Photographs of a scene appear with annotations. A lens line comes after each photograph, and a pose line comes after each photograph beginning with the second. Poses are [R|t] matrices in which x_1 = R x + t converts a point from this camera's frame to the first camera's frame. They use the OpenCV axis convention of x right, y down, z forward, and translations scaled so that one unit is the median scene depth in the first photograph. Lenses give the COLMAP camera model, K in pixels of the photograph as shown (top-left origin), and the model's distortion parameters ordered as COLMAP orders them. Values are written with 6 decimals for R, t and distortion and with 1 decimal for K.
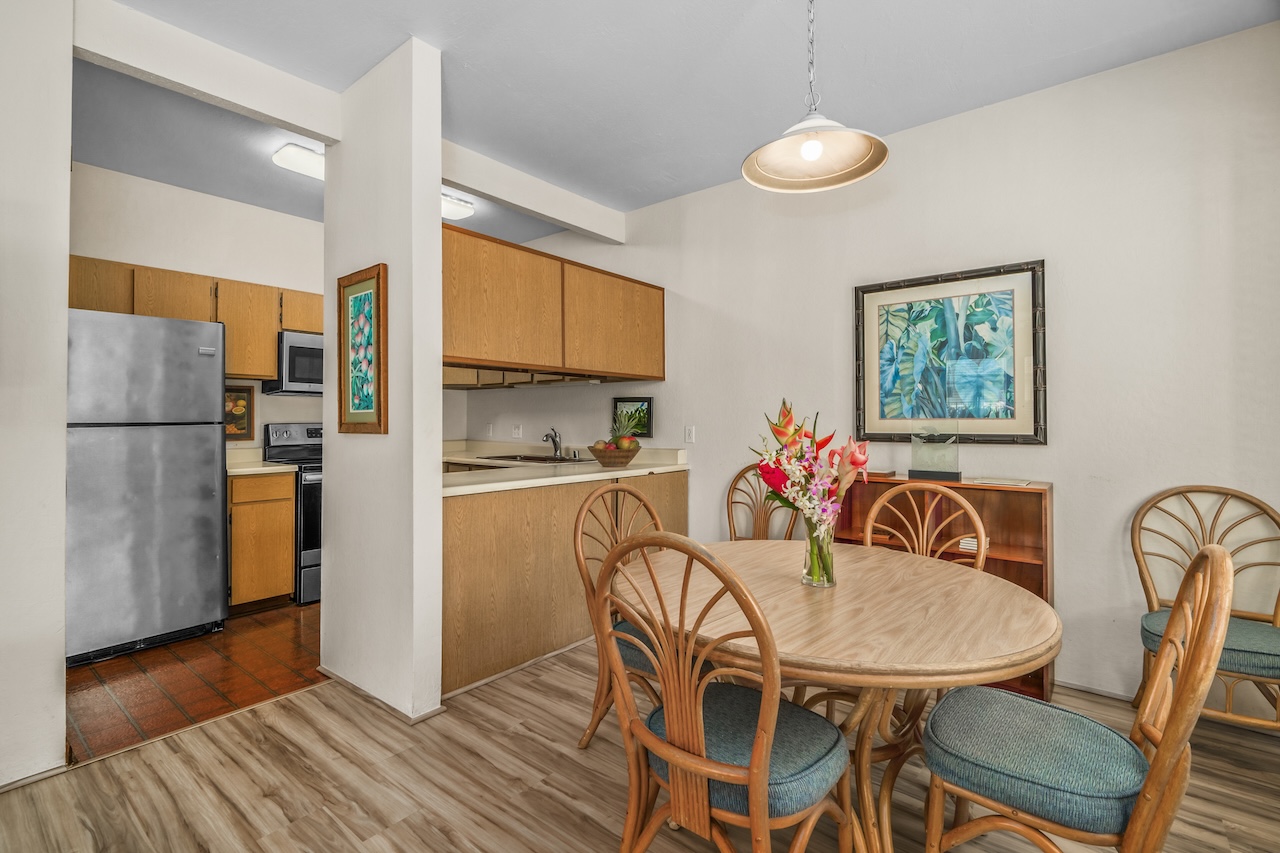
lens RADIAL K [[575.4, 0, 627.2], [0, 575.4, 415.1], [0, 0, 1]] dist [-0.002214, 0.000026]
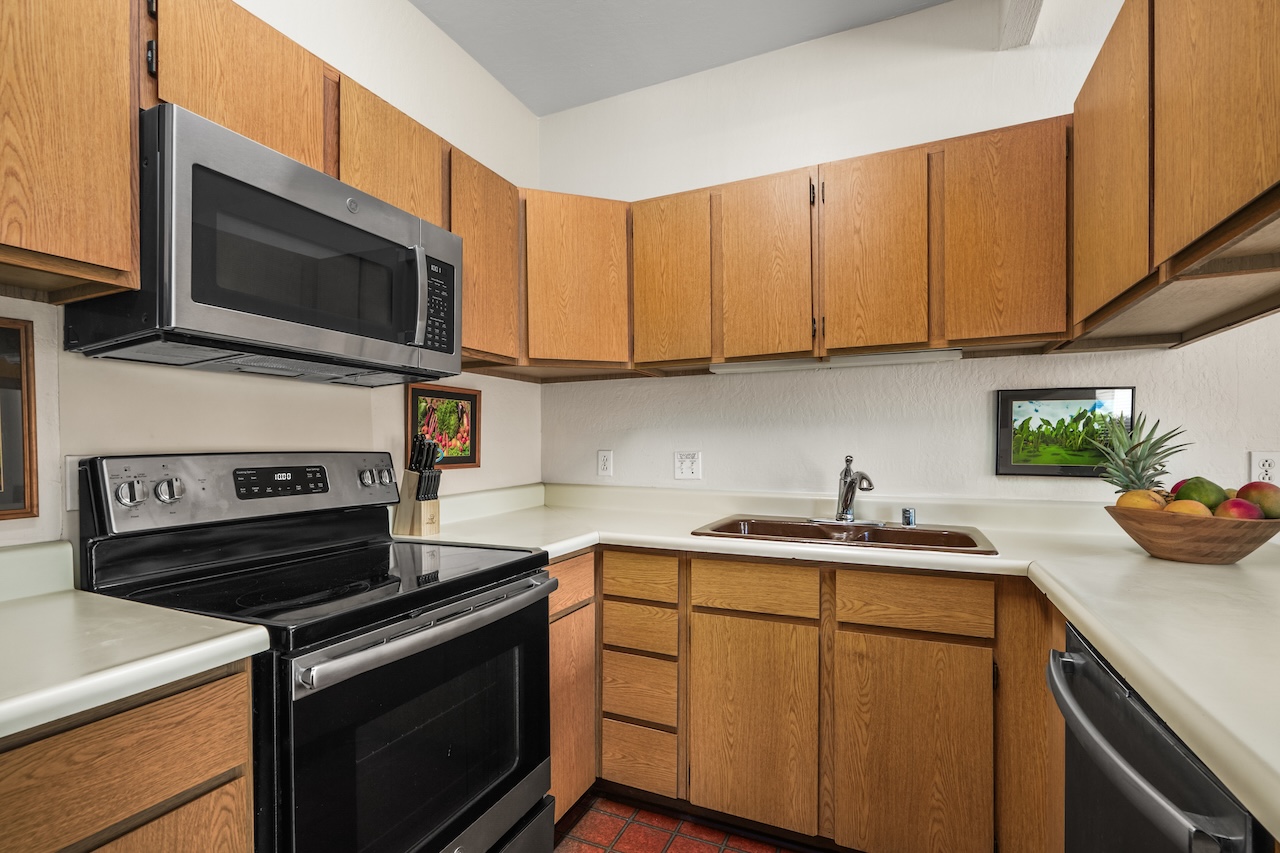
lens RADIAL K [[588.5, 0, 633.3], [0, 588.5, 441.5], [0, 0, 1]] dist [-0.002982, 0.001222]
pose [[0.966599, -0.004765, 0.256248, -0.445718], [0.004367, 0.999988, 0.002121, 0.008467], [-0.256255, -0.000931, 0.966609, 0.660845]]
